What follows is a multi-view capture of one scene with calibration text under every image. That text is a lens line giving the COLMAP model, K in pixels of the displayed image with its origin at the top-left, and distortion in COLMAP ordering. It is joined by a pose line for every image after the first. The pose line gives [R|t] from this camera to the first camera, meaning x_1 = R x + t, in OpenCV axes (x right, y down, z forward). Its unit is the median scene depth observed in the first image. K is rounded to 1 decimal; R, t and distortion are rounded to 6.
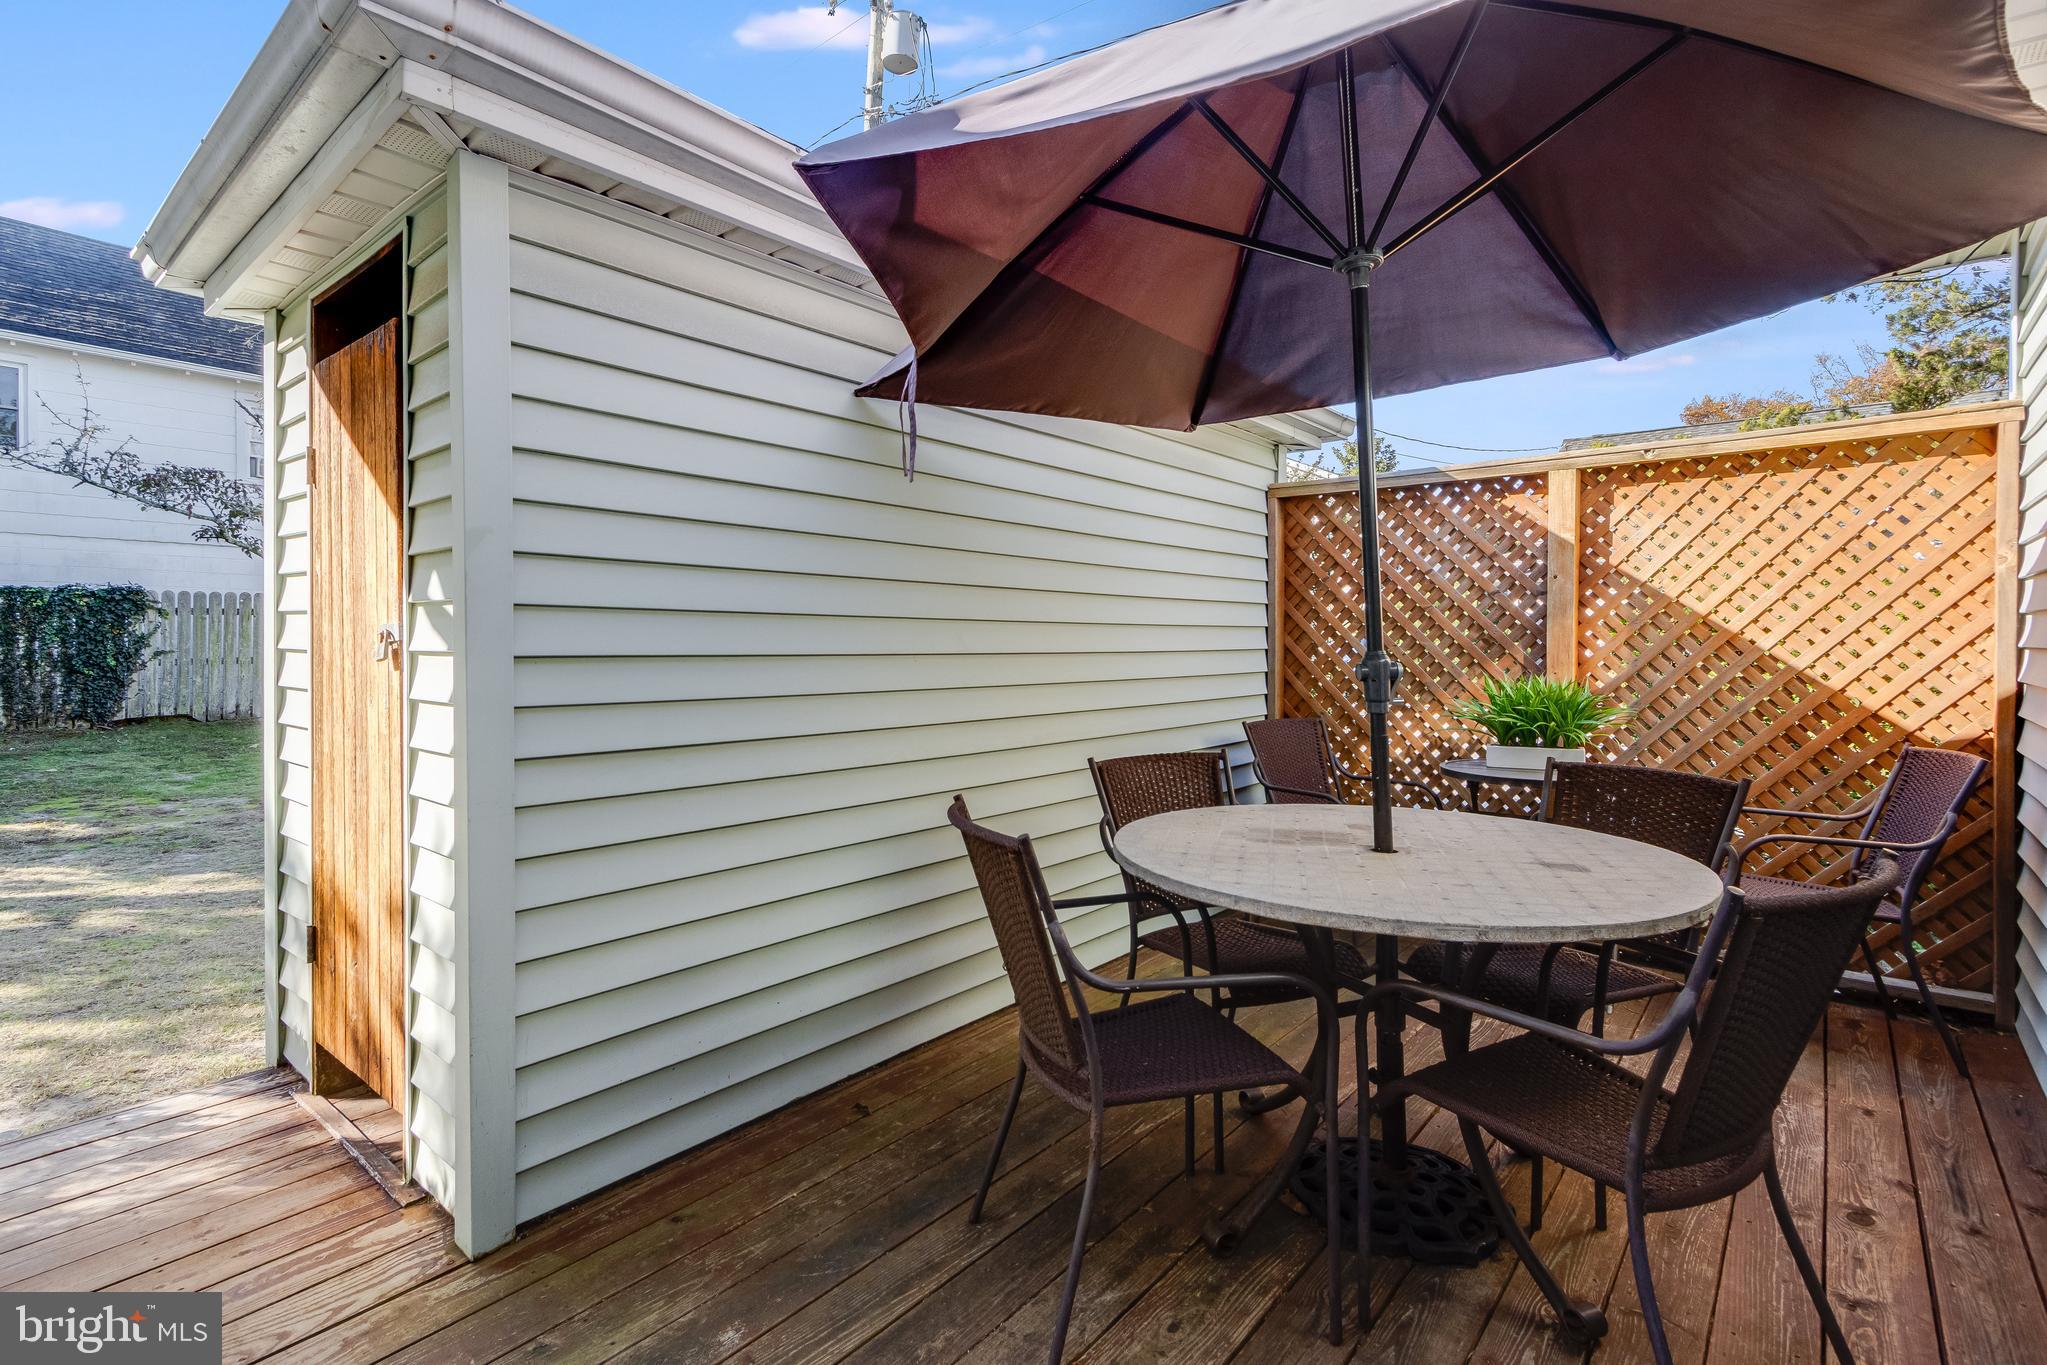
lens RADIAL K [[965.6, 0, 1008.3], [0, 965.6, 643.4], [0, 0, 1]] dist [-0.005761, -0.000190]
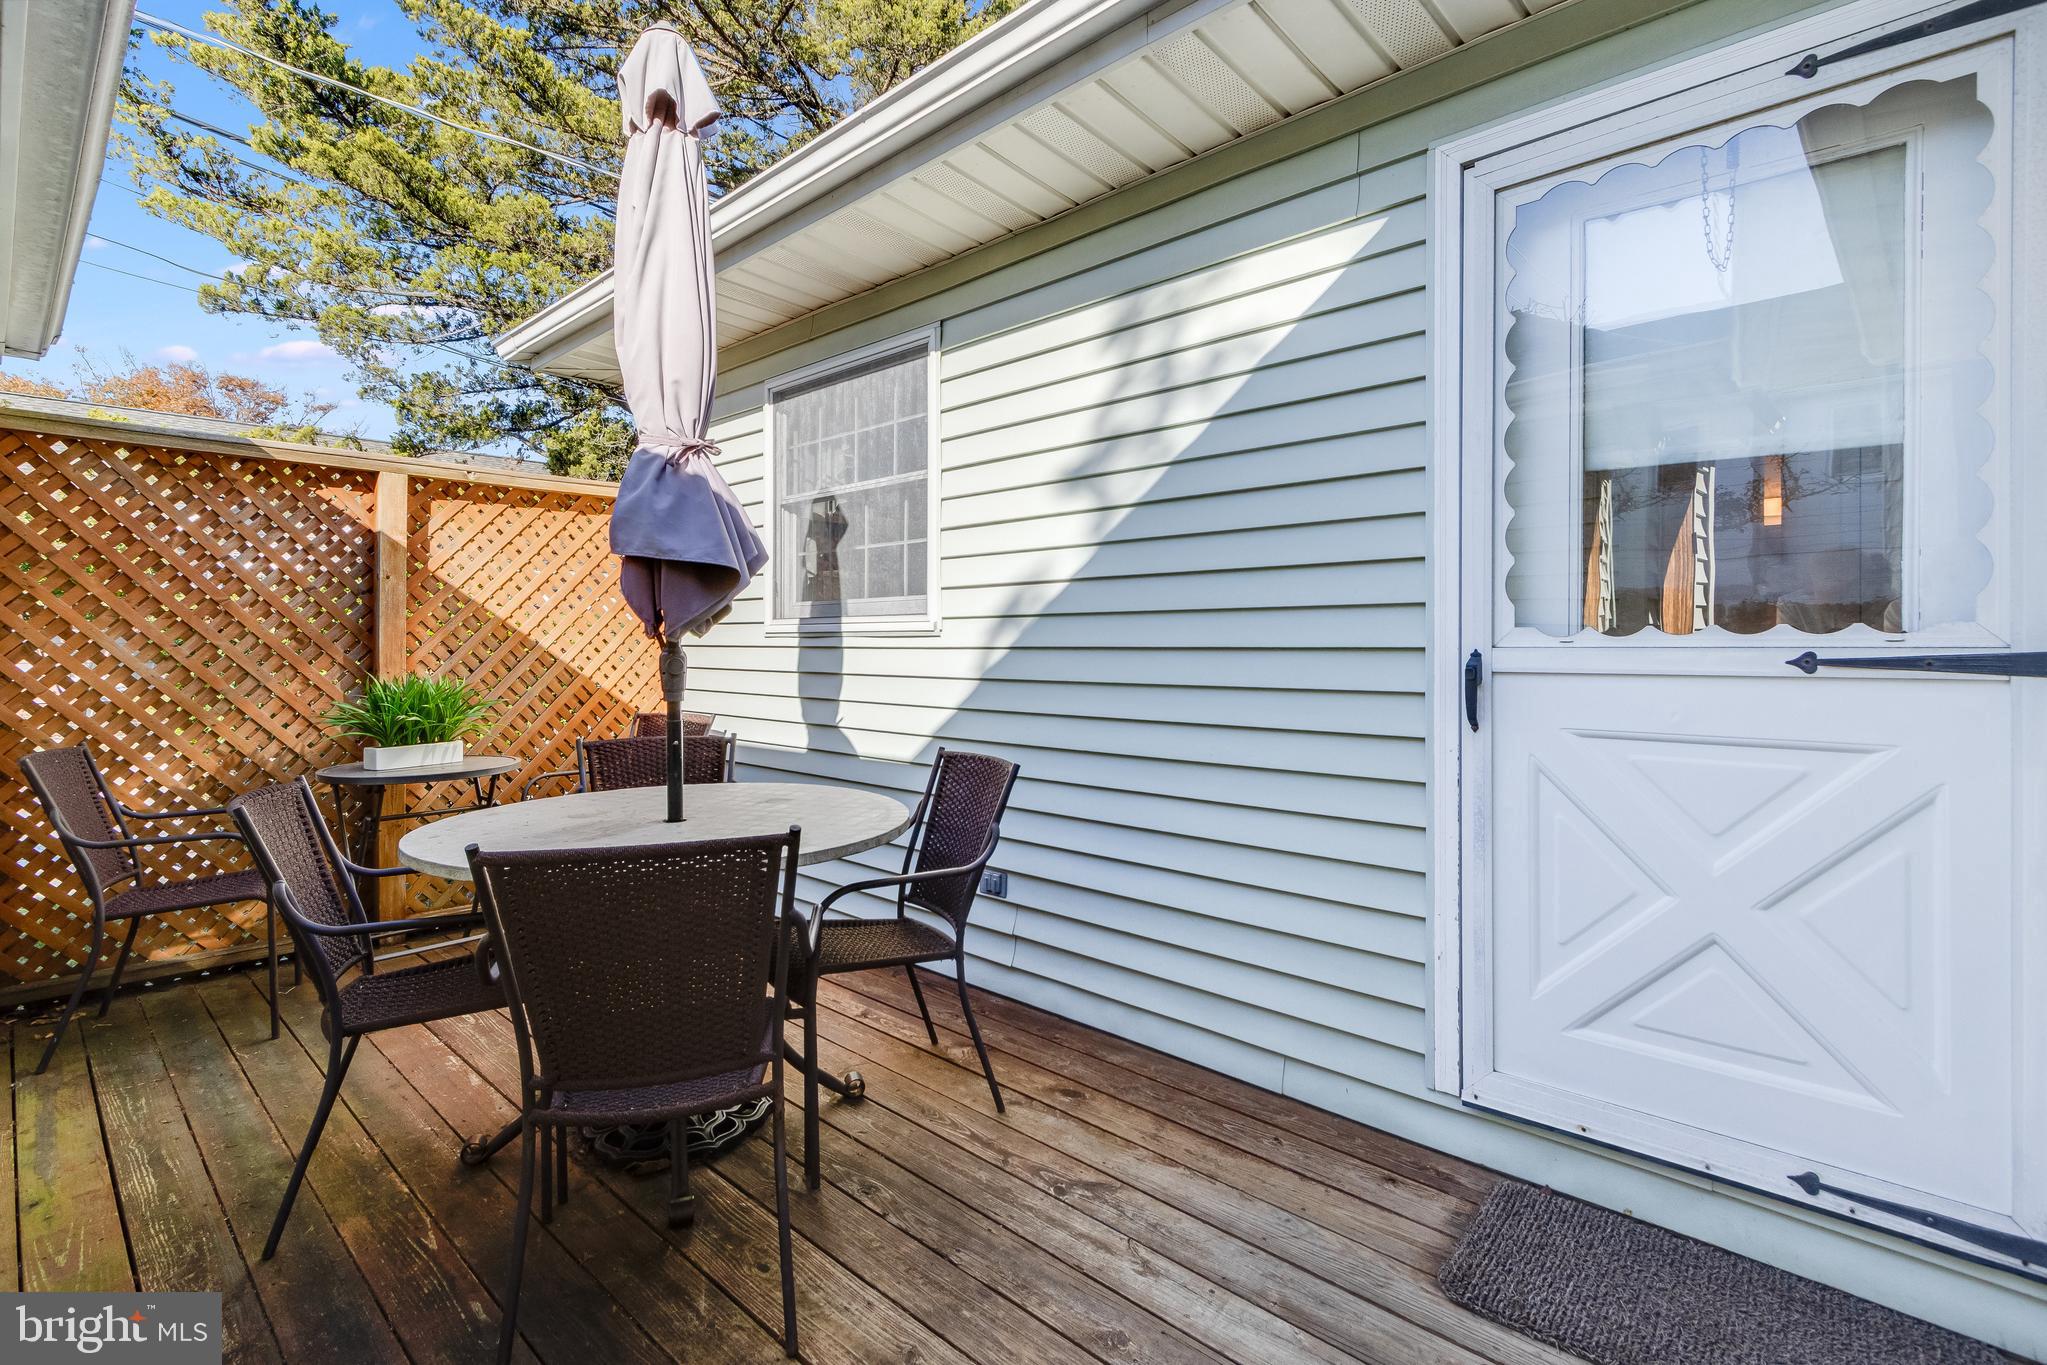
lens RADIAL K [[949.8, 0, 1021.1], [0, 949.8, 635.9], [0, 0, 1]] dist [-0.003405, -0.001418]
pose [[0.042231, 0.009234, 0.999065, -0.377715], [0.002848, 0.999952, -0.009362, 0.003388], [-0.999104, 0.003241, 0.042203, 0.279920]]
